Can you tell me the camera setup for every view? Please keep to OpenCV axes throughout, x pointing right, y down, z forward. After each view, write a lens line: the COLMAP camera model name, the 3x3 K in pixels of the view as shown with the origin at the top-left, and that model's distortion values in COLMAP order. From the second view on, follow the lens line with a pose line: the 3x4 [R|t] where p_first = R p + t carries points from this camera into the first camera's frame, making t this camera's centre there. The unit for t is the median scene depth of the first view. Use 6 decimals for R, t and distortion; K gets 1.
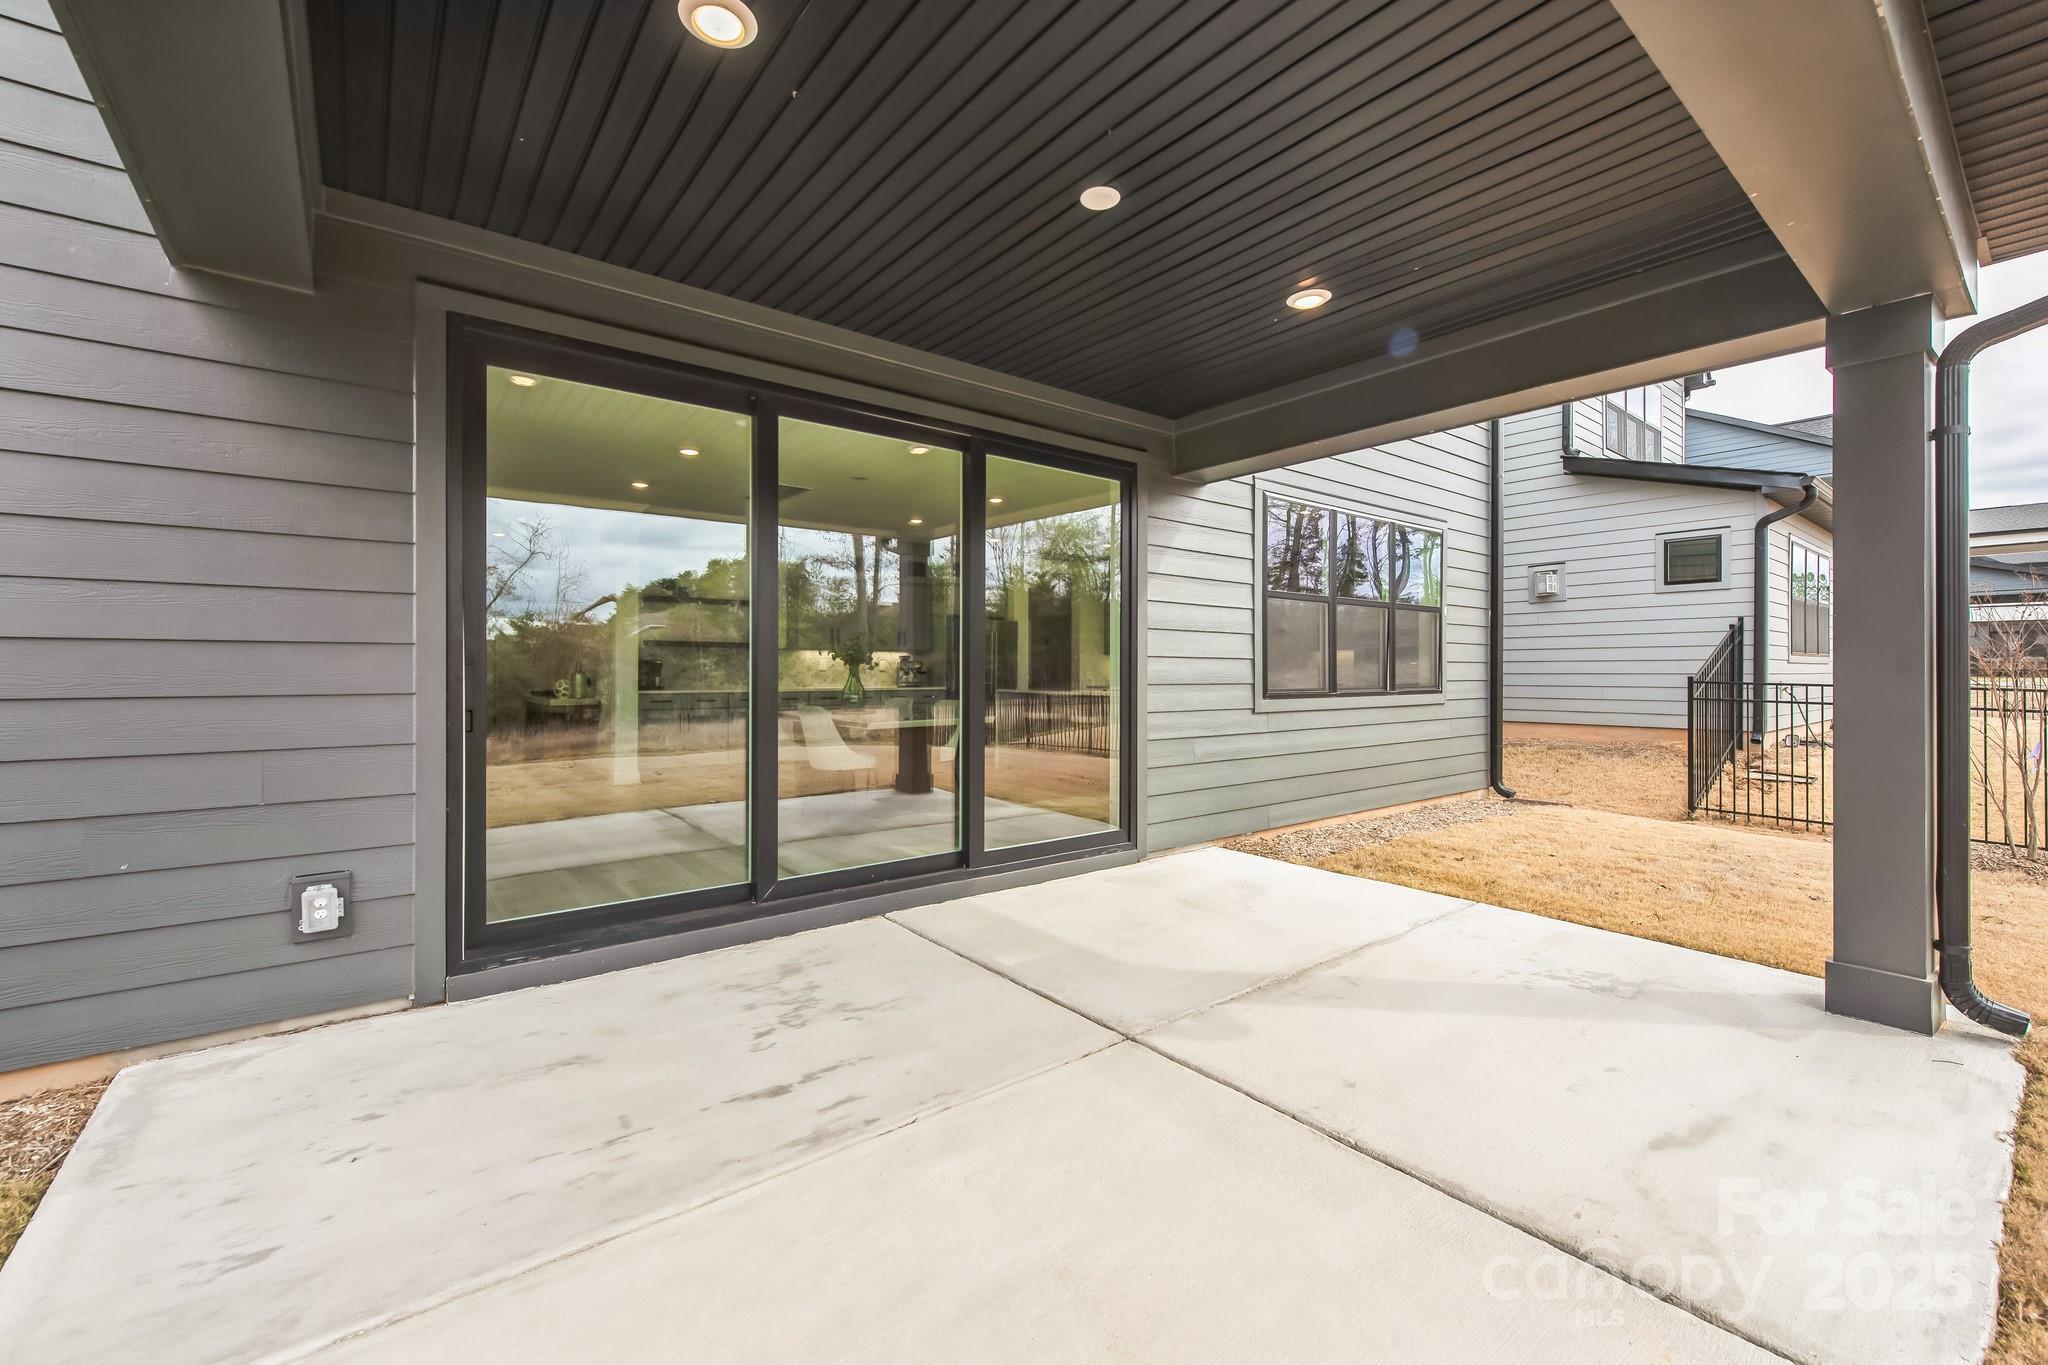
lens RADIAL K [[836.0, 0, 1022.8], [0, 836.0, 674.6], [0, 0, 1]] dist [-0.001485, -0.000104]
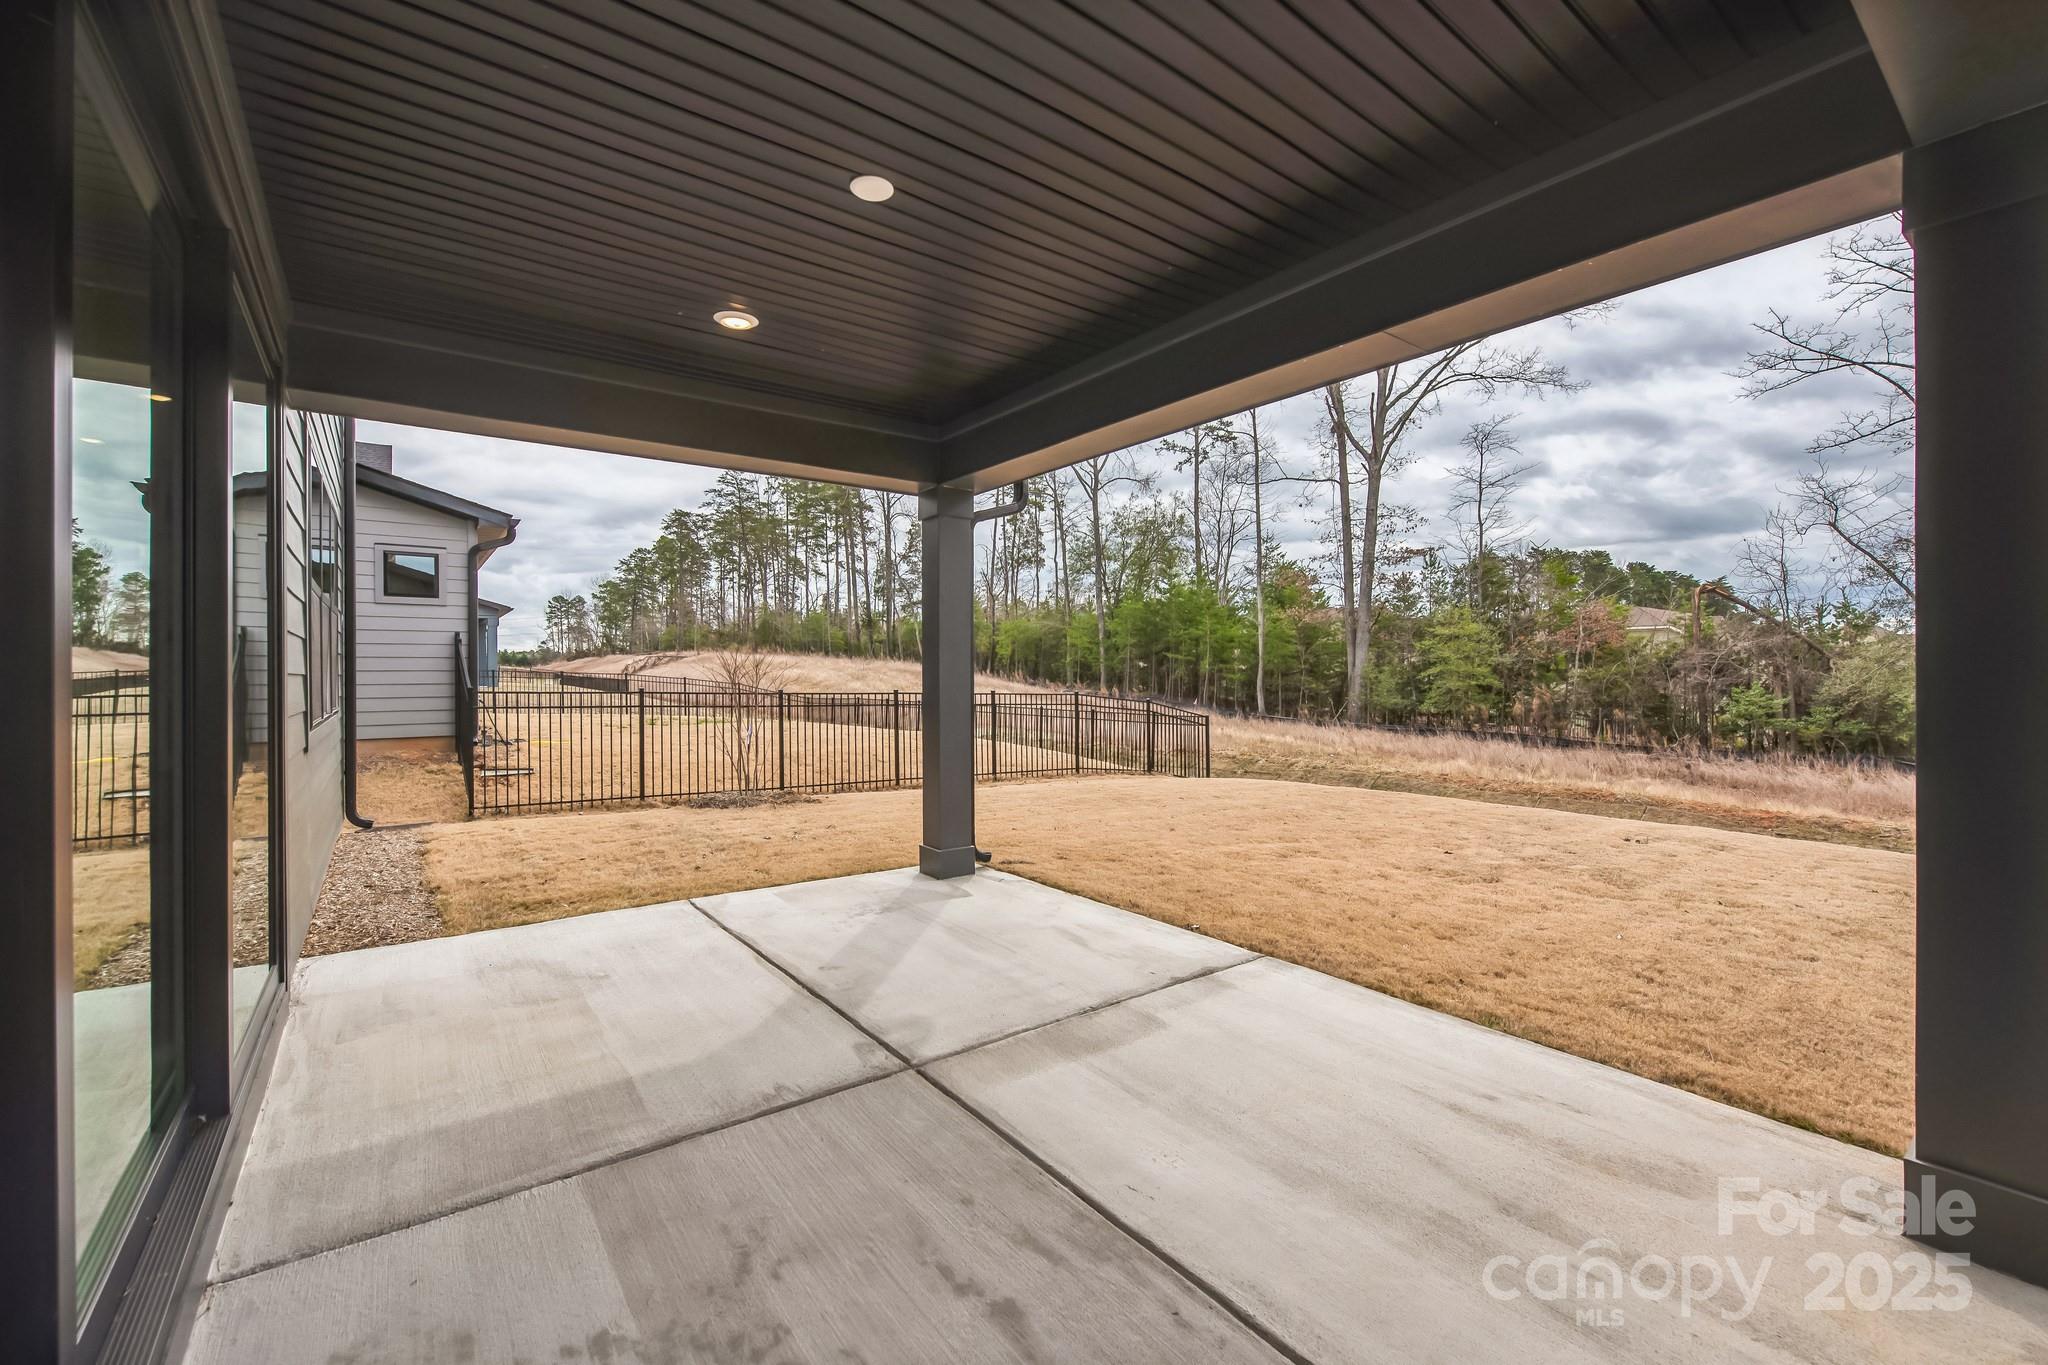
lens RADIAL K [[836.0, 0, 1022.8], [0, 836.0, 674.6], [0, 0, 1]] dist [-0.001485, -0.000104]
pose [[0.022797, -0.001558, 0.999739, -0.397115], [0.006071, 0.999981, 0.001419, -0.016658], [-0.999722, 0.006038, 0.022806, 0.384651]]
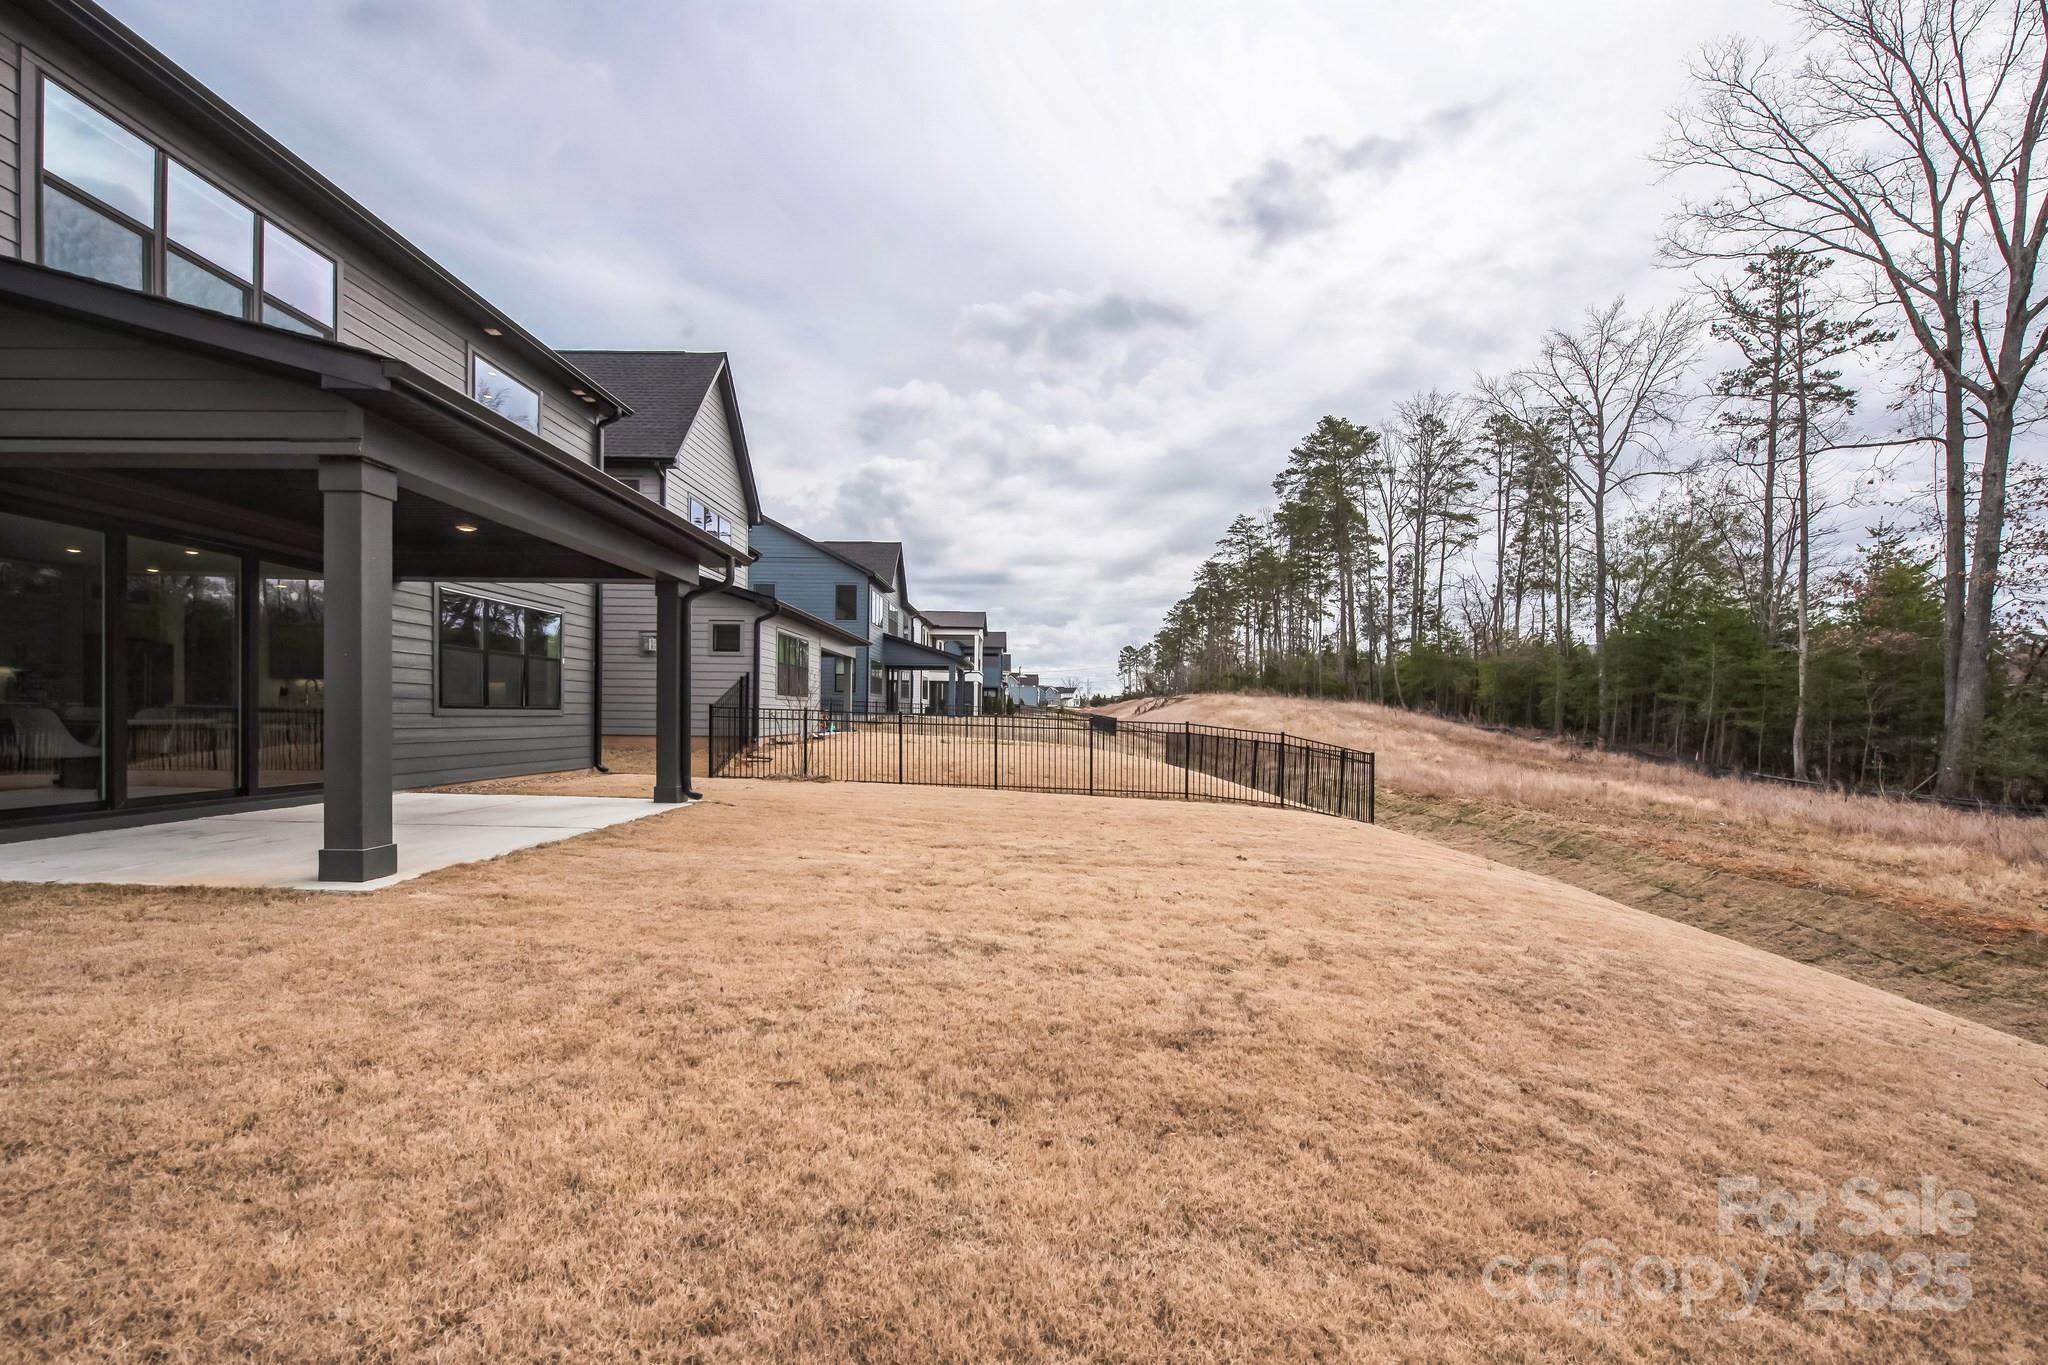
lens RADIAL K [[851.4, 0, 1033.2], [0, 851.4, 725.0], [0, 0, 1]] dist [0.000215, -0.000160]
pose [[0.618701, -0.000135, 0.785627, -0.333197], [-0.011609, 0.999889, 0.009314, 0.033284], [-0.785541, -0.014883, 0.618631, -1.046976]]
